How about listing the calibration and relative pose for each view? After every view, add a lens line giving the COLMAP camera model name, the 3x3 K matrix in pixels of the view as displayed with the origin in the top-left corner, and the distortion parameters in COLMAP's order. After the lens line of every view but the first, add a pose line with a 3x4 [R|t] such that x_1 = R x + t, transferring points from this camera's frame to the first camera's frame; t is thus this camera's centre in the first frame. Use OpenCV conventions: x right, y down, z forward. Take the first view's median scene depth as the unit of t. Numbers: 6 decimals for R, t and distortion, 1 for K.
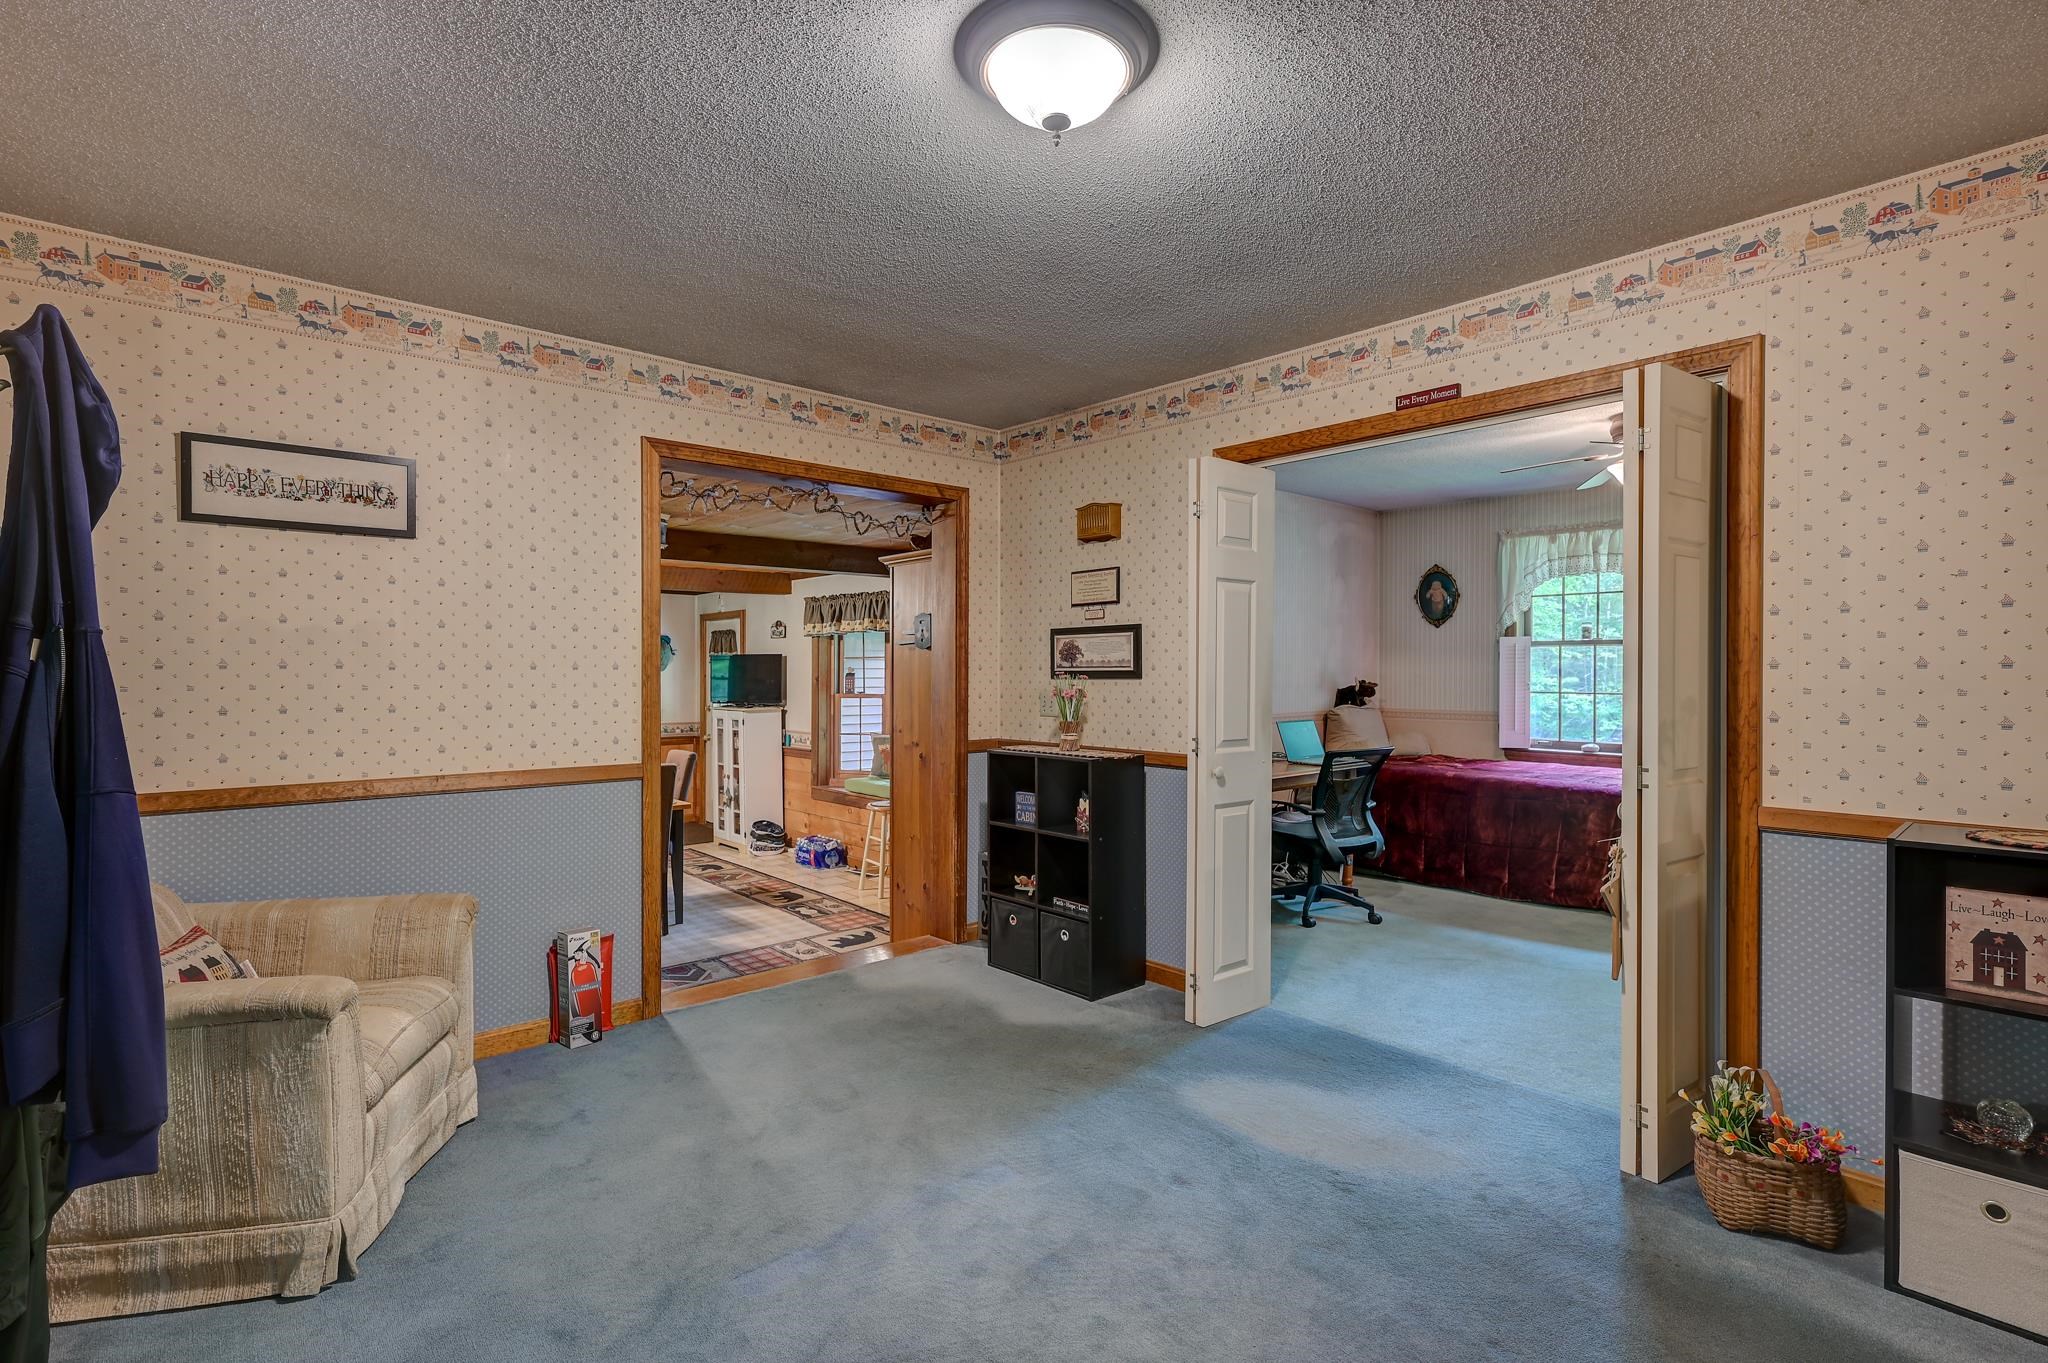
lens RADIAL K [[905.6, 0, 1025.2], [0, 905.6, 676.7], [0, 0, 1]] dist [0.001121, 0.000790]
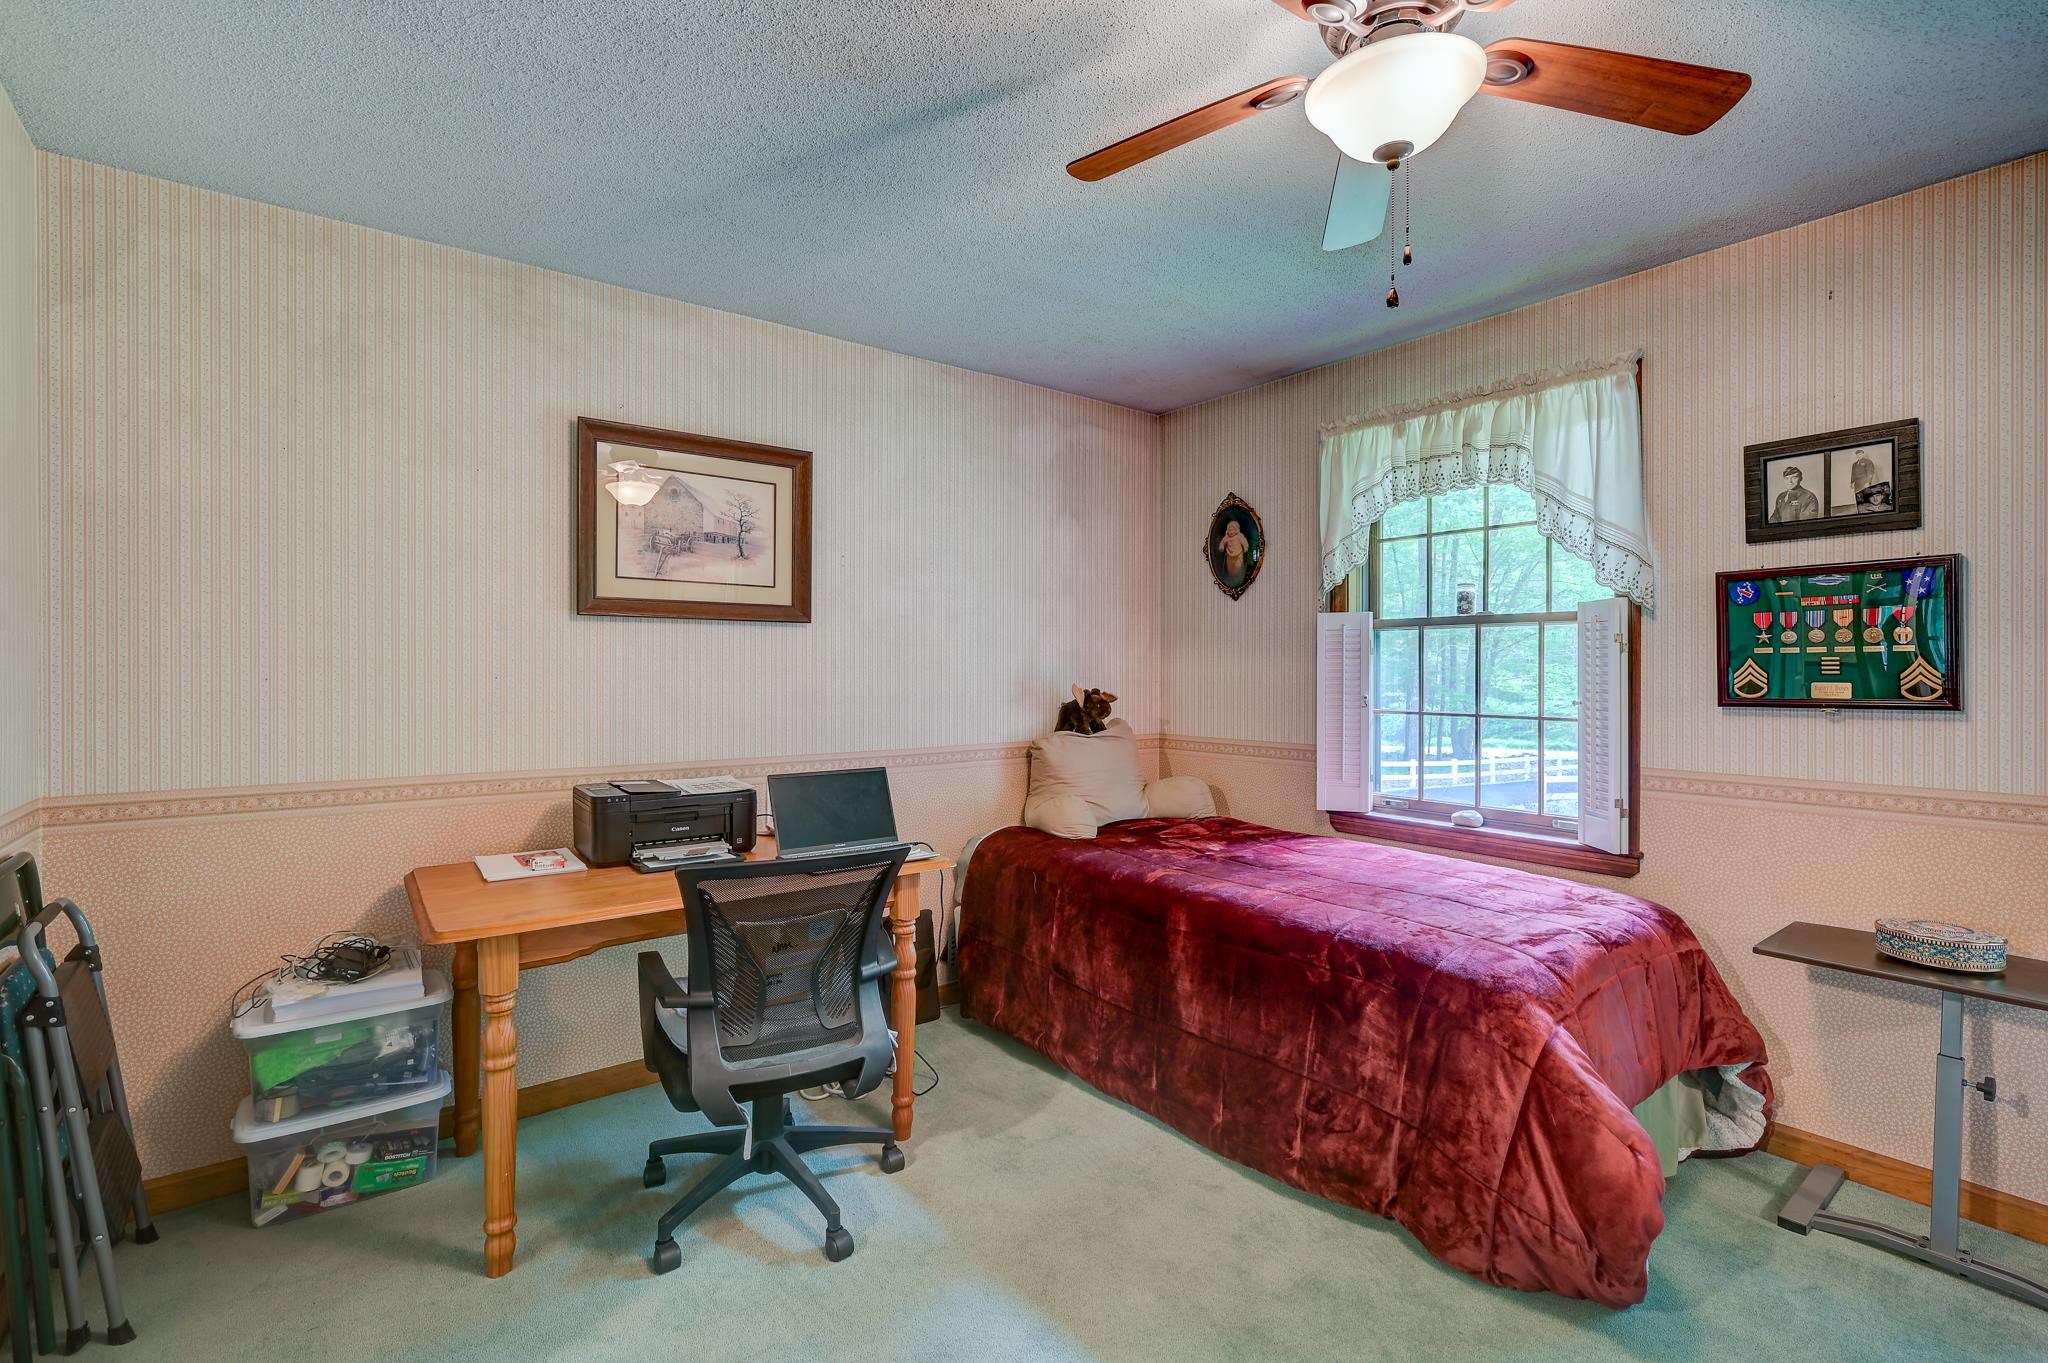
lens RADIAL K [[905.6, 0, 1014.8], [0, 905.6, 674.1], [0, 0, 1]] dist [0.001121, 0.000790]
pose [[0.997705, -0.000238, -0.067707, 0.375459], [-0.000149, 0.999984, -0.005718, -0.002742], [0.067708, 0.005715, 0.997689, 0.429509]]
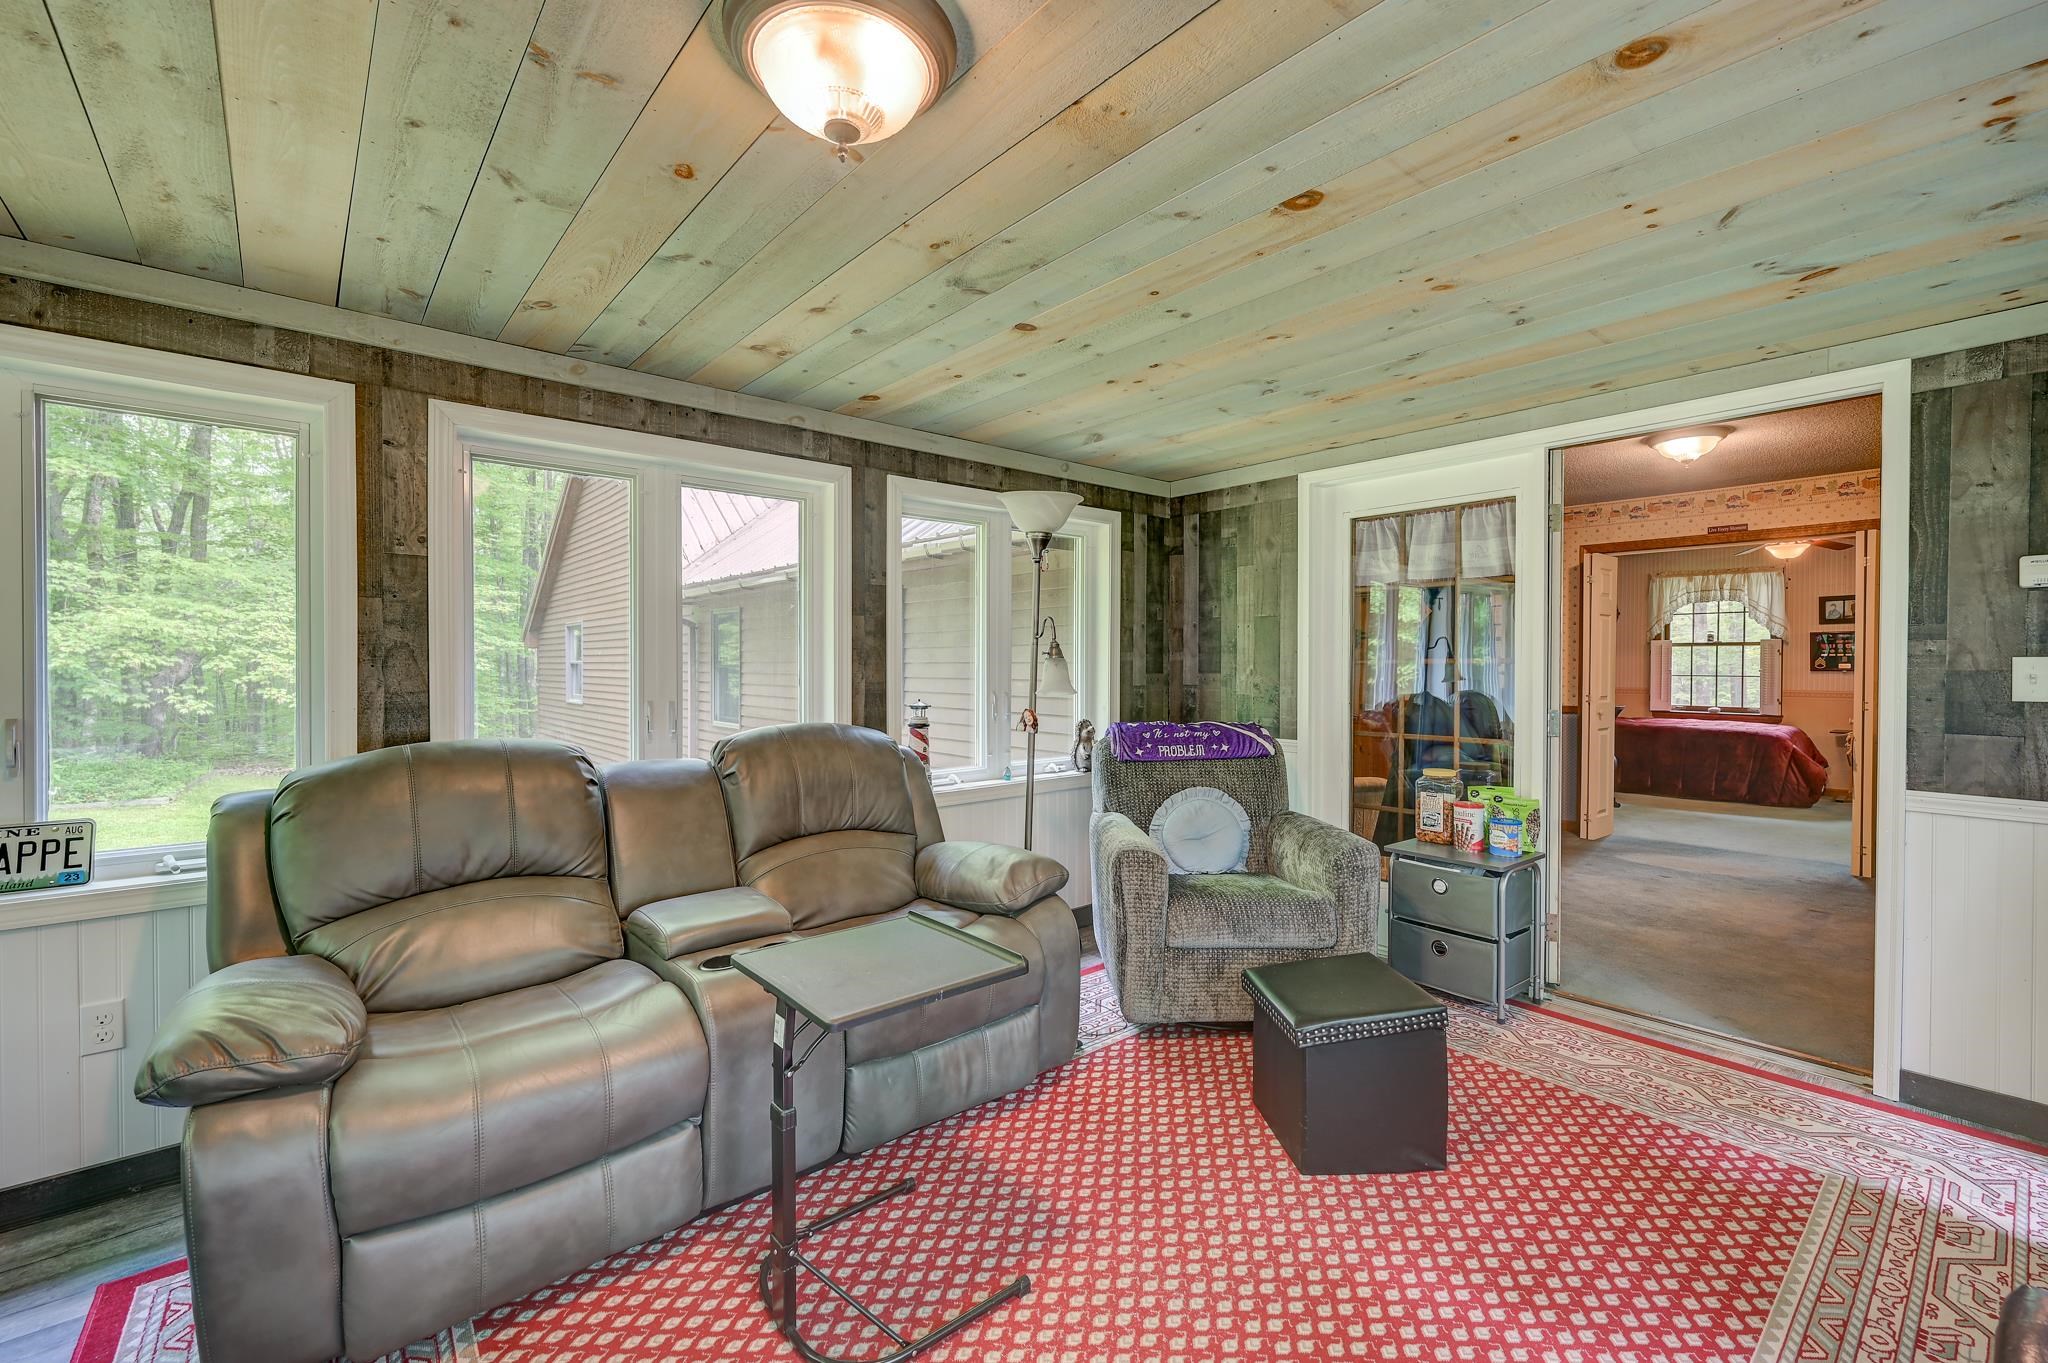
lens RADIAL K [[823.0, 0, 1014.3], [0, 823.0, 678.9], [0, 0, 1]] dist [-0.002151, -0.000398]
pose [[0.999958, -0.002343, -0.008905, -0.568902], [0.002418, 0.999962, 0.008395, 0.007882], [0.008885, -0.008416, 0.999925, -0.436545]]
